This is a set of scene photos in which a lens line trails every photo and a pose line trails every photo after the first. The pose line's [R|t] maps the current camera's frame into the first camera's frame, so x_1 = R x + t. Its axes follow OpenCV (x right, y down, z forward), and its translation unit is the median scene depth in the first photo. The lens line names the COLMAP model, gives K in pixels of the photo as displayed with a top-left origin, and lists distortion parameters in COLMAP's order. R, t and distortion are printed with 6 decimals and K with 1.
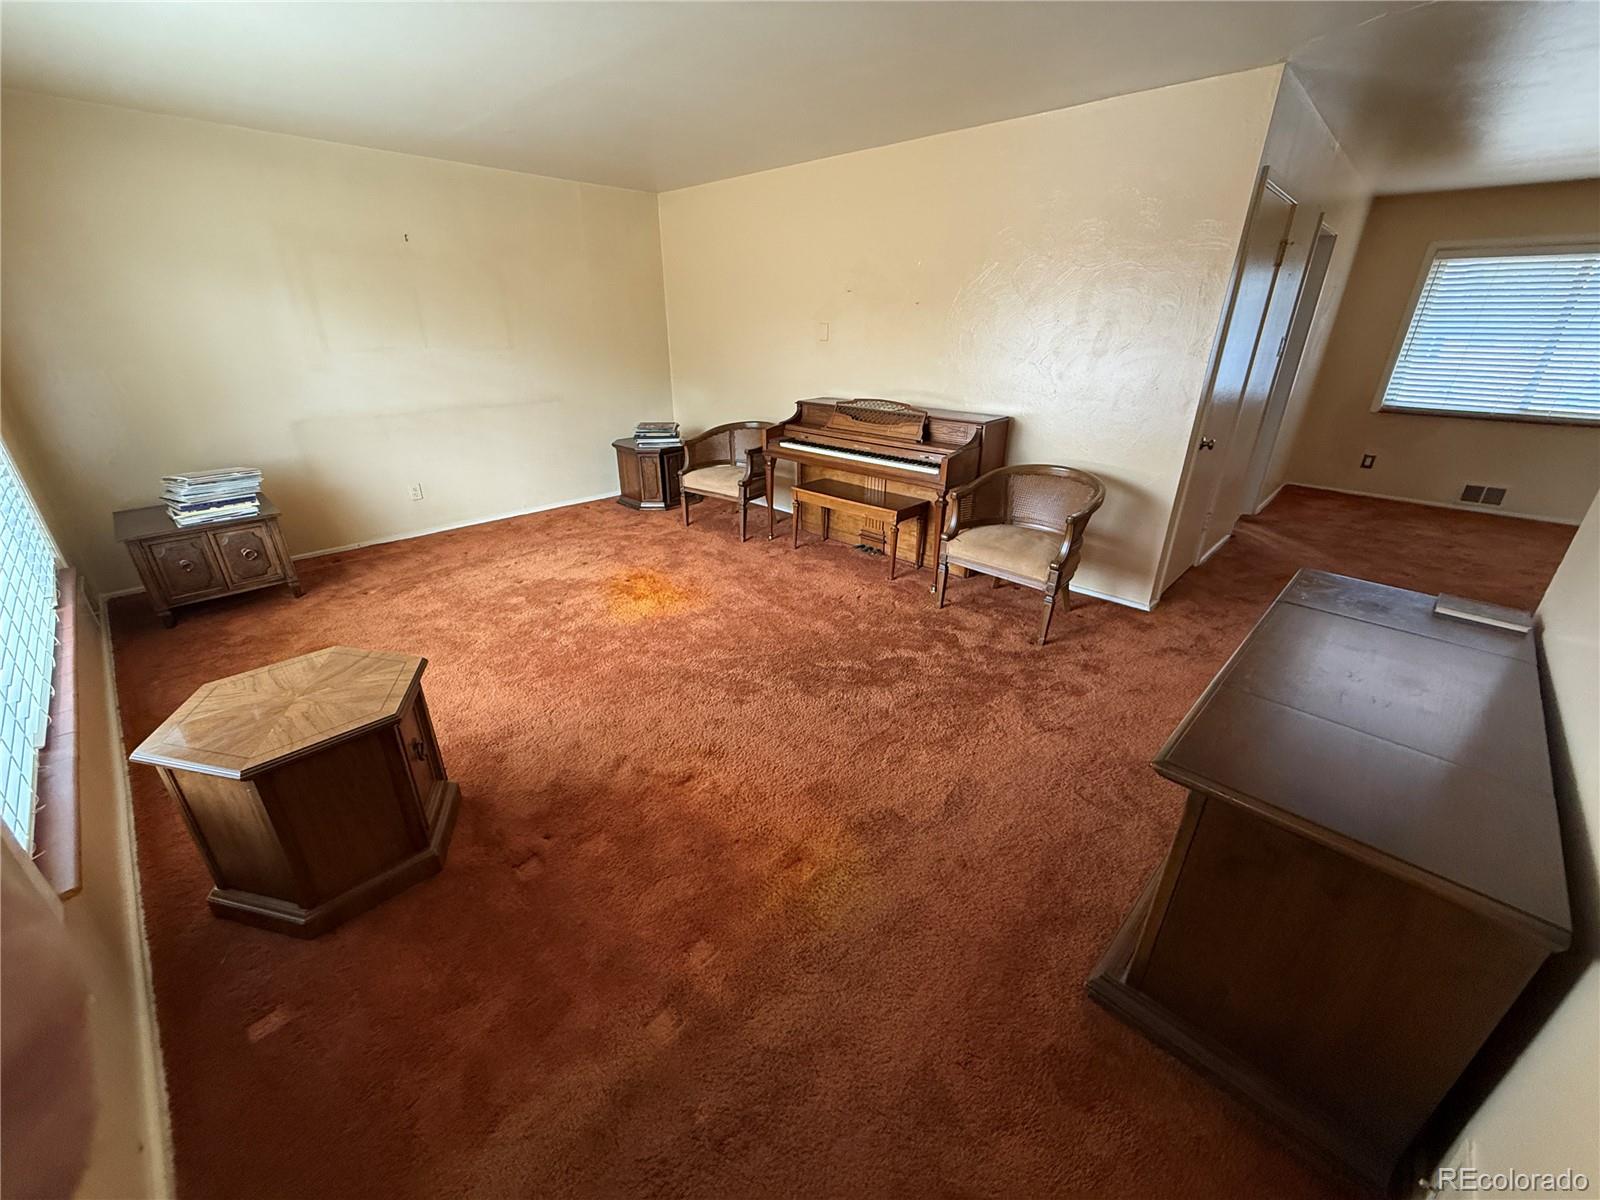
lens RADIAL K [[636.6, 0, 799.3], [0, 636.6, 603.5], [0, 0, 1]] dist [0.000129, 0.000020]
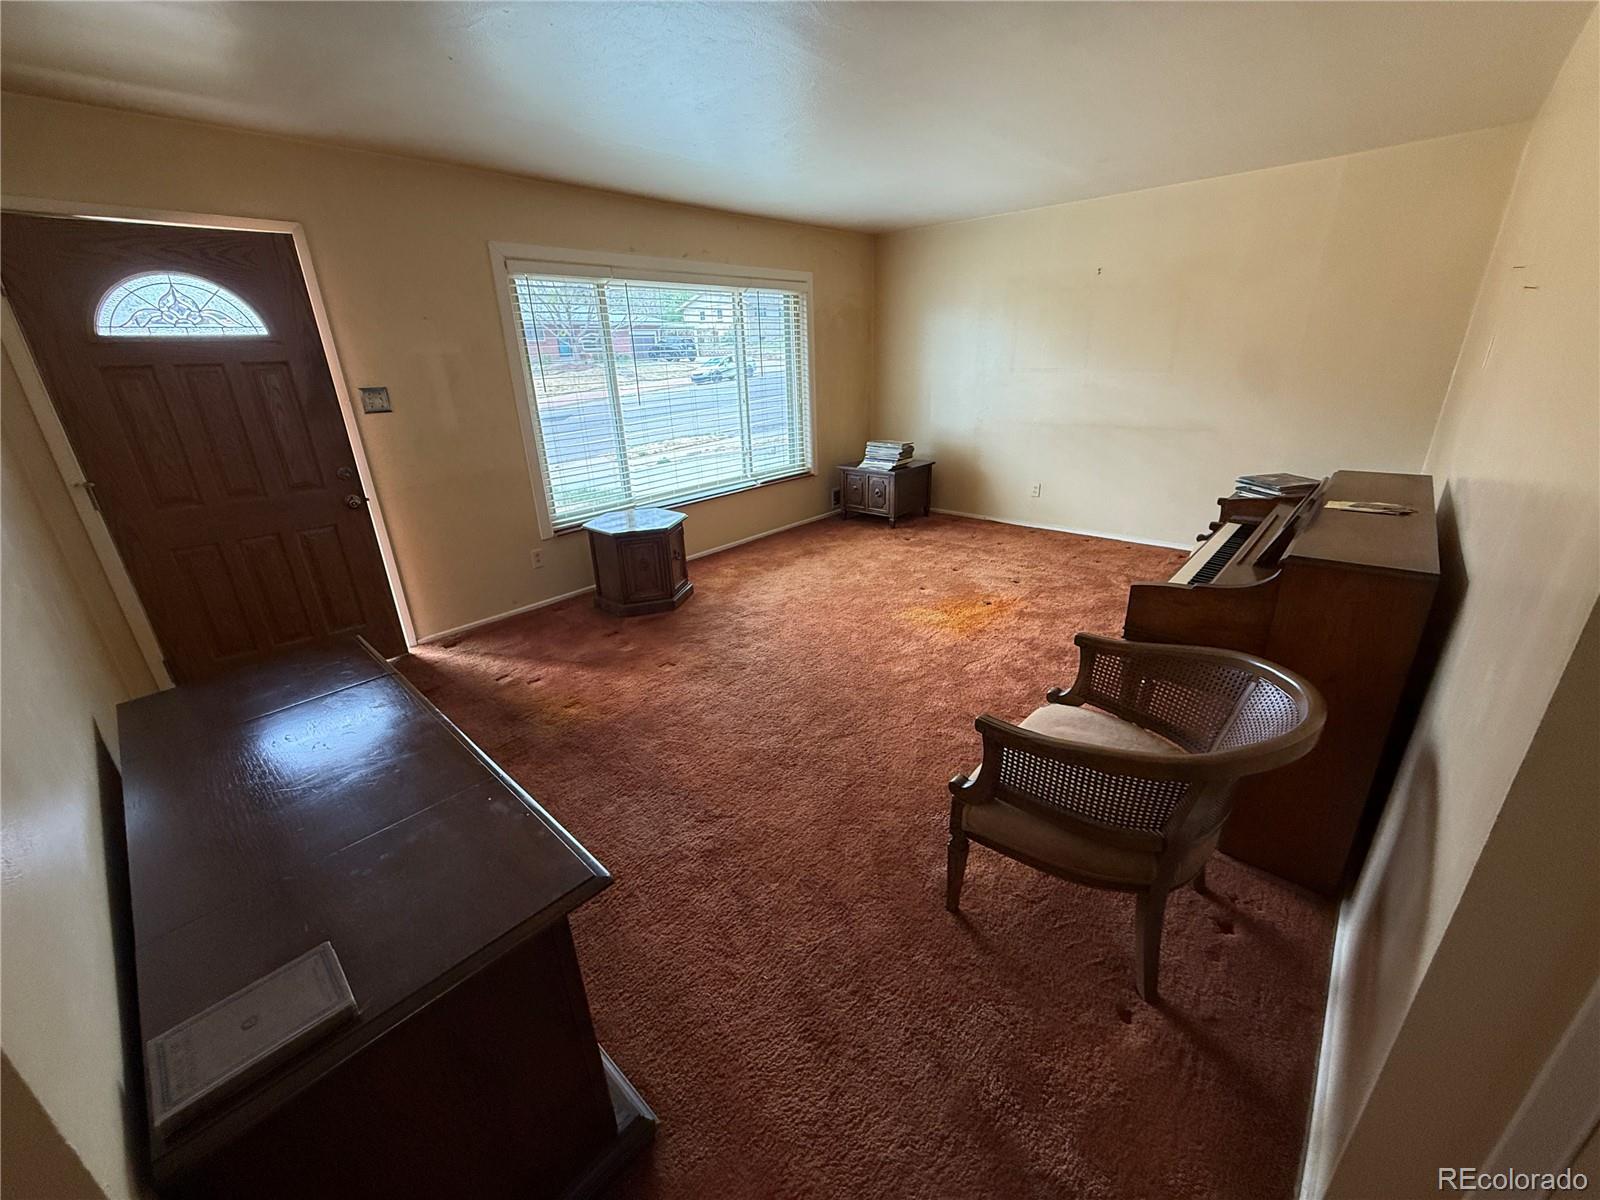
lens RADIAL K [[636.6, 0, 799.6], [0, 636.6, 597.9], [0, 0, 1]] dist [0.000129, 0.000020]
pose [[0.029654, 0.354654, -0.934527, 0.590711], [-0.379456, 0.868944, 0.317724, -0.225793], [0.924734, 0.345190, 0.160343, 0.515182]]
